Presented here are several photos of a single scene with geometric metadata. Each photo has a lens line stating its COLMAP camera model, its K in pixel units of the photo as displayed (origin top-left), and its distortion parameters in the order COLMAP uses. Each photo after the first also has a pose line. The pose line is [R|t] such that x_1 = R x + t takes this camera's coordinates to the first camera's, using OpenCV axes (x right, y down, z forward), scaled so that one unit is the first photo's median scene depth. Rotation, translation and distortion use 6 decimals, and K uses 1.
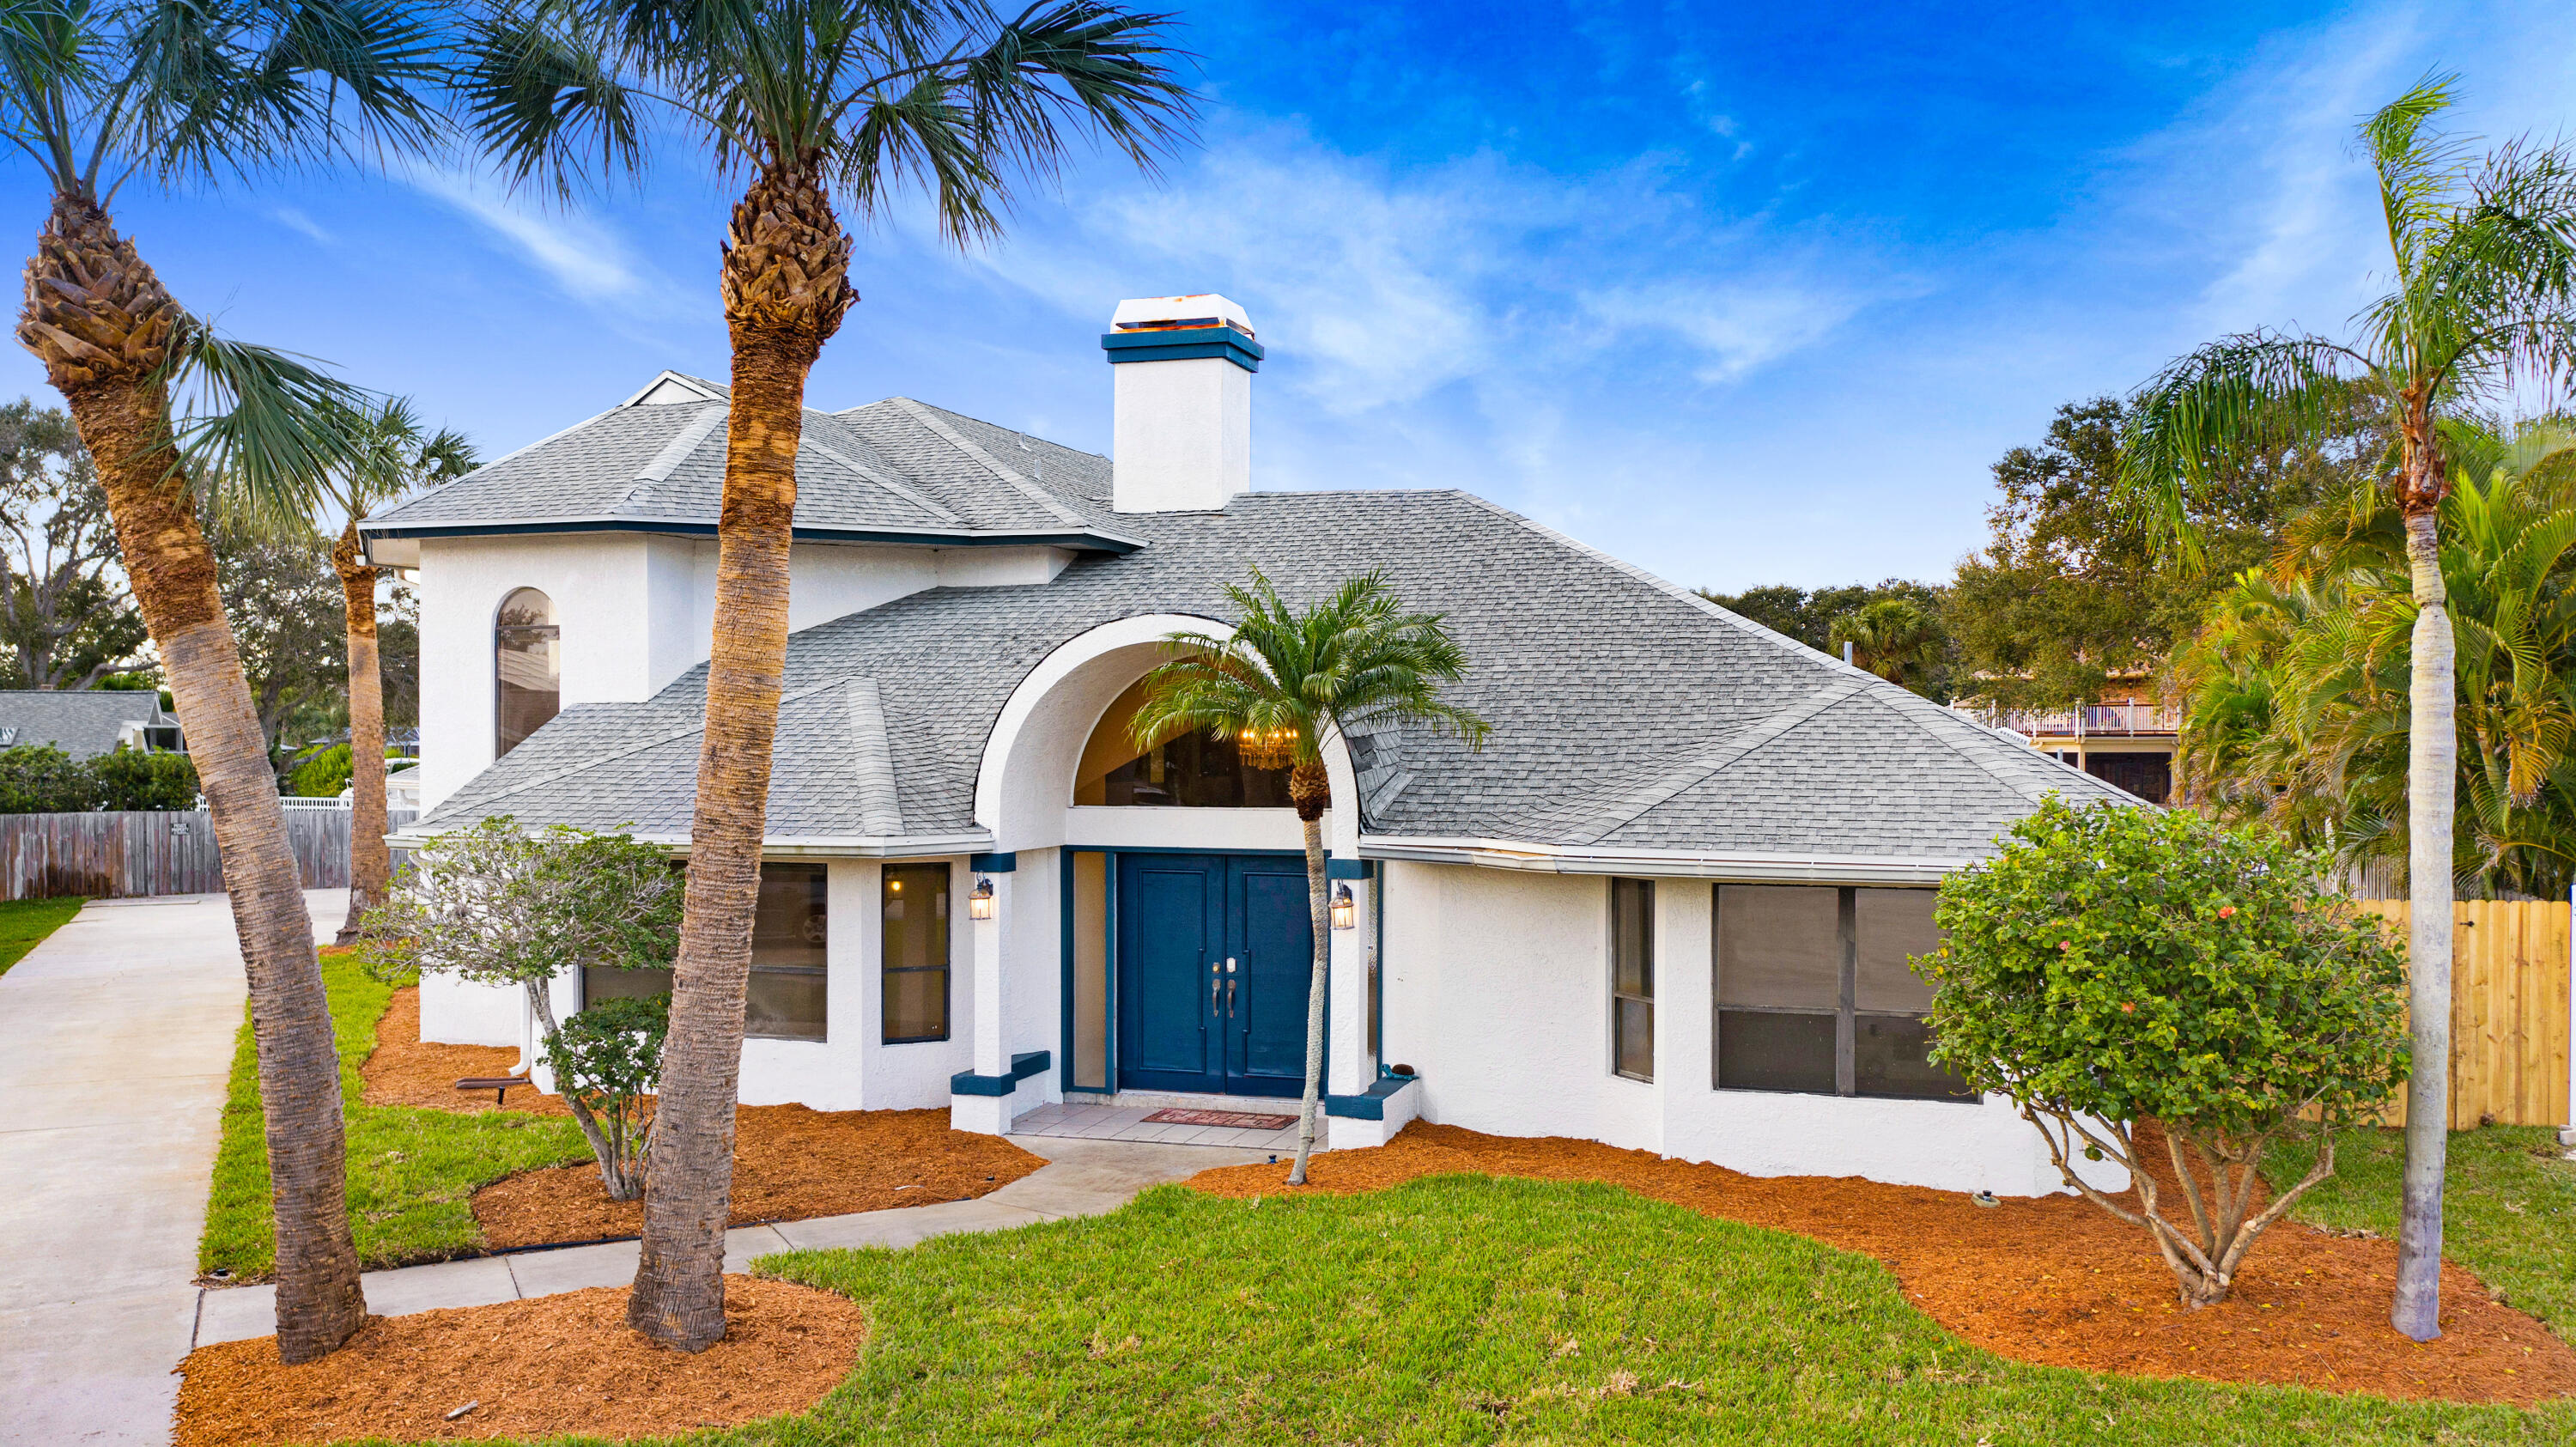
lens RADIAL K [[2063.5, 0, 1306.3], [0, 2063.5, 800.8], [0, 0, 1]] dist [0.005870, -0.019473]
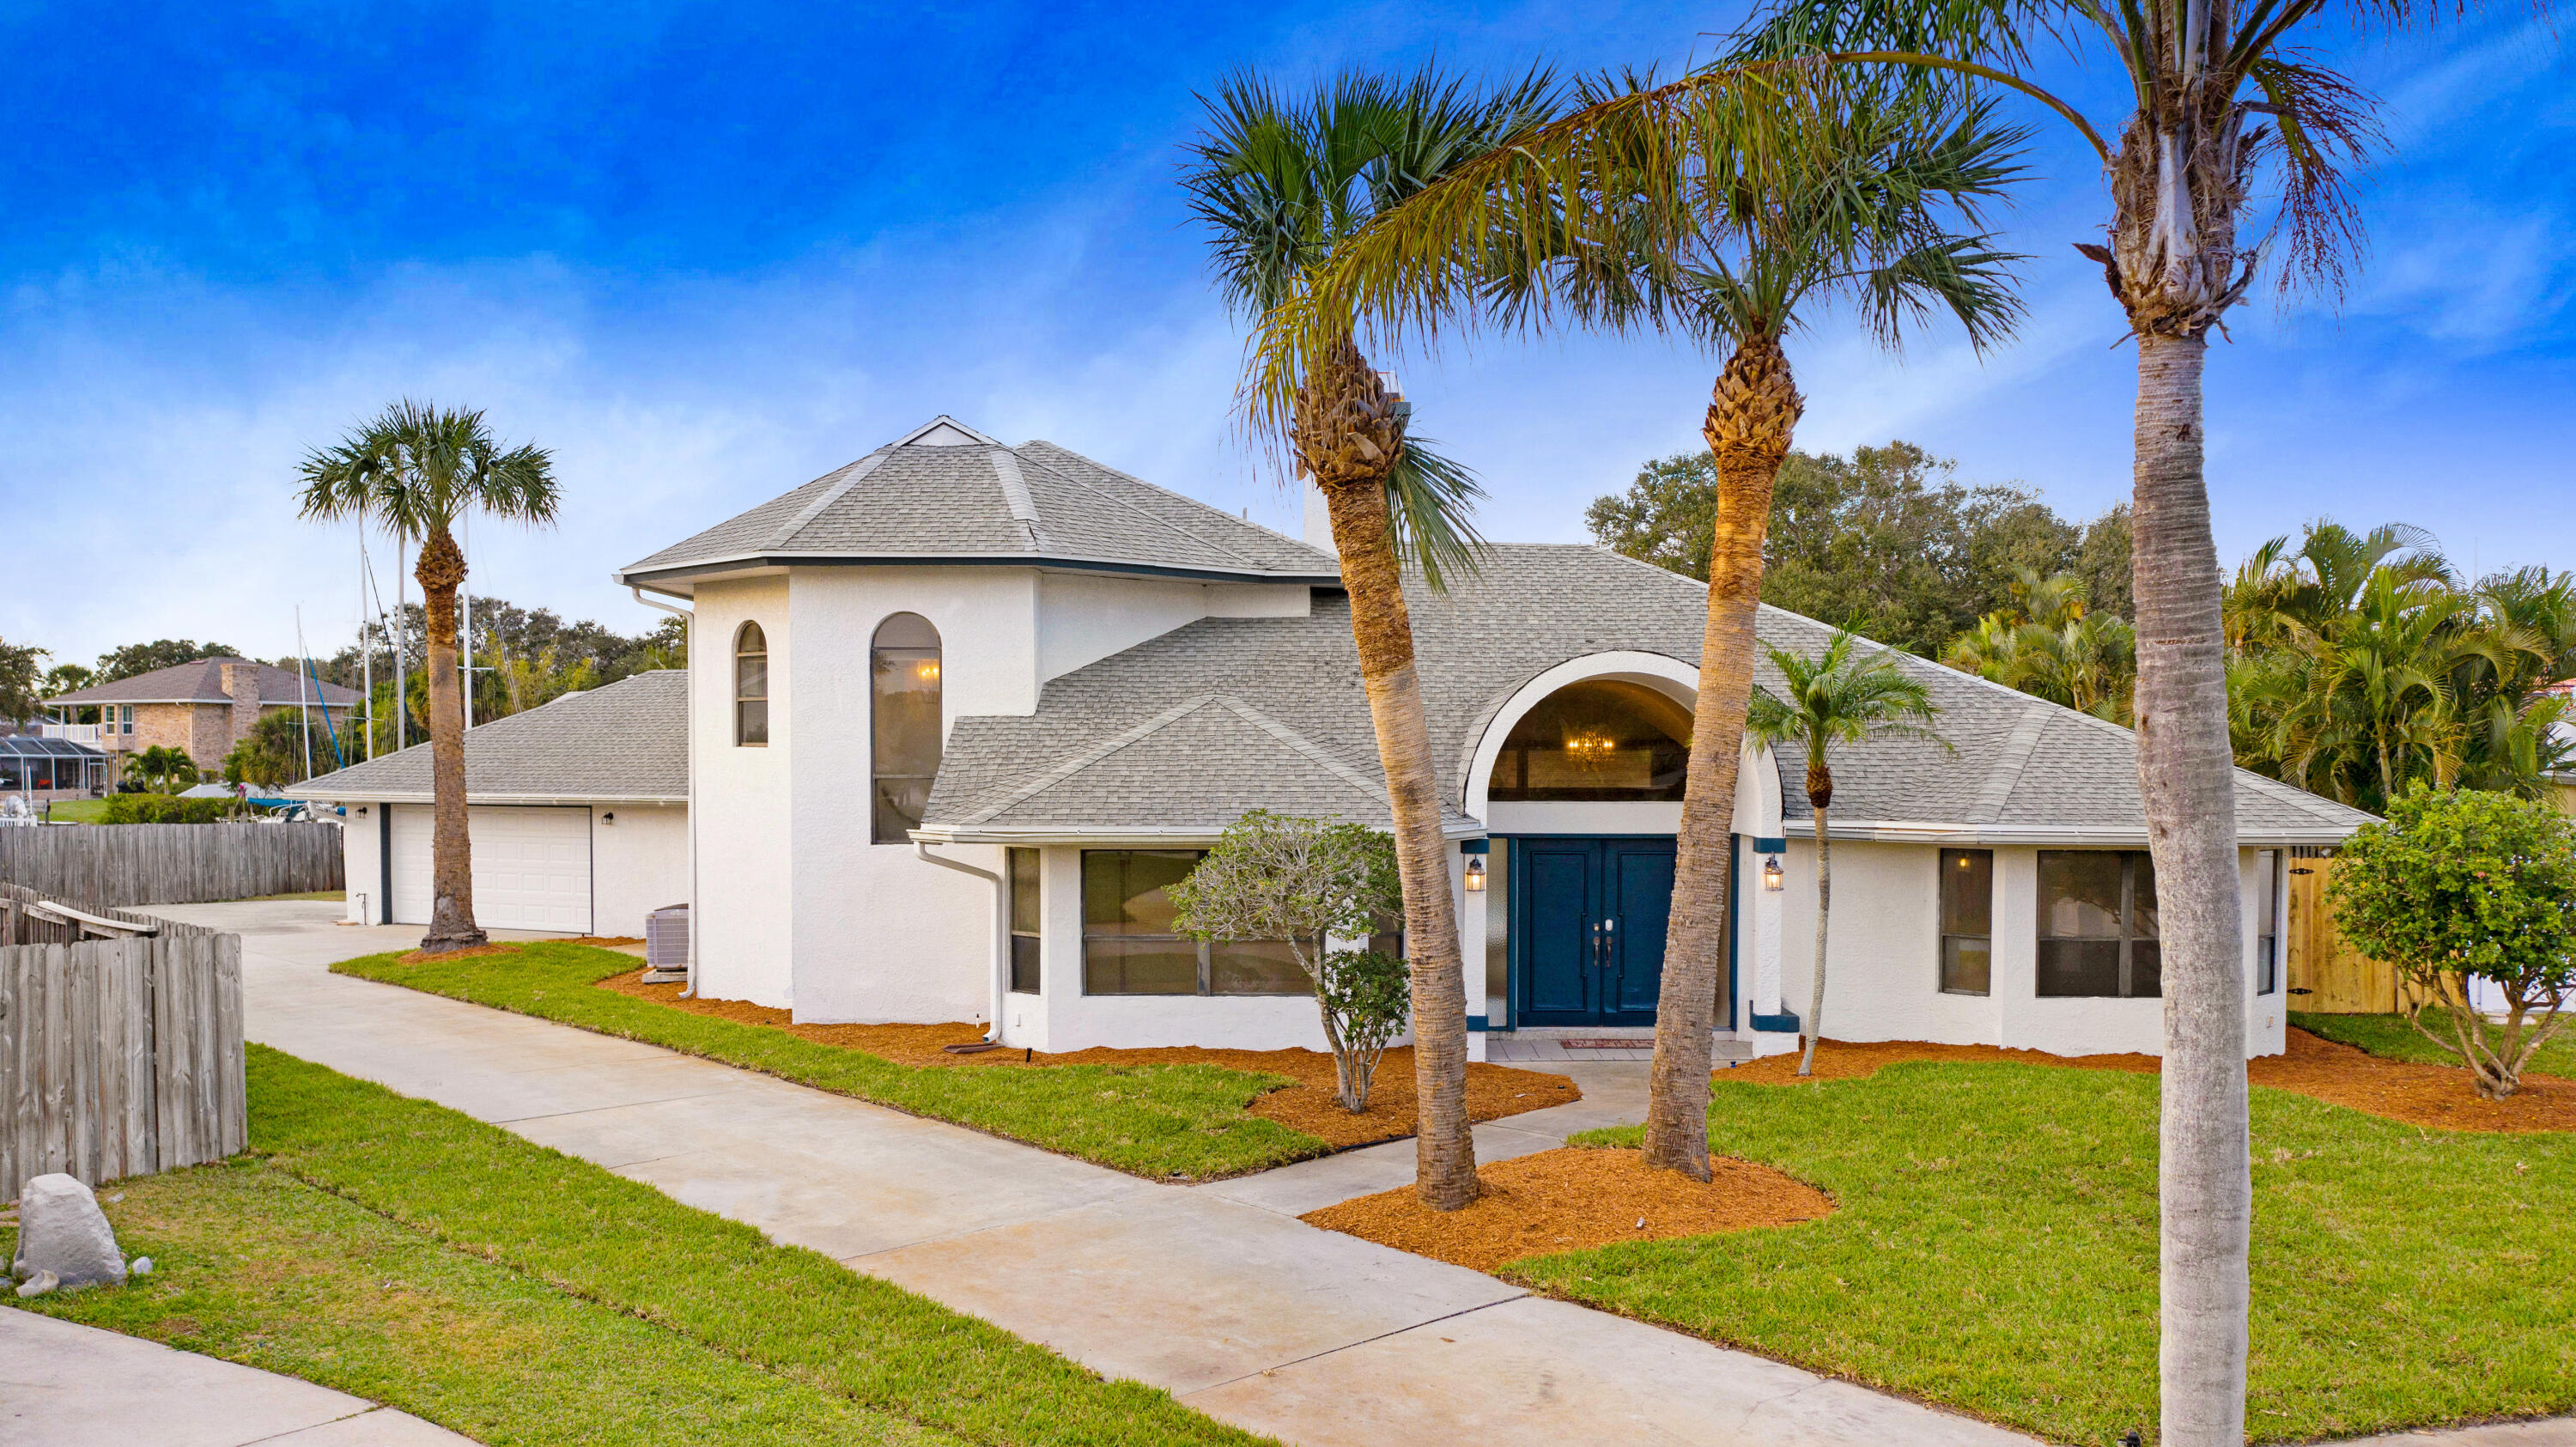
lens RADIAL K [[2063.5, 0, 1291.2], [0, 2063.5, 841.5], [0, 0, 1]] dist [0.005870, -0.019473]
pose [[0.950270, -0.014292, 0.311098, -0.653330], [0.009676, 0.999819, 0.016375, 0.005633], [-0.311275, -0.012550, 0.950237, -0.159931]]
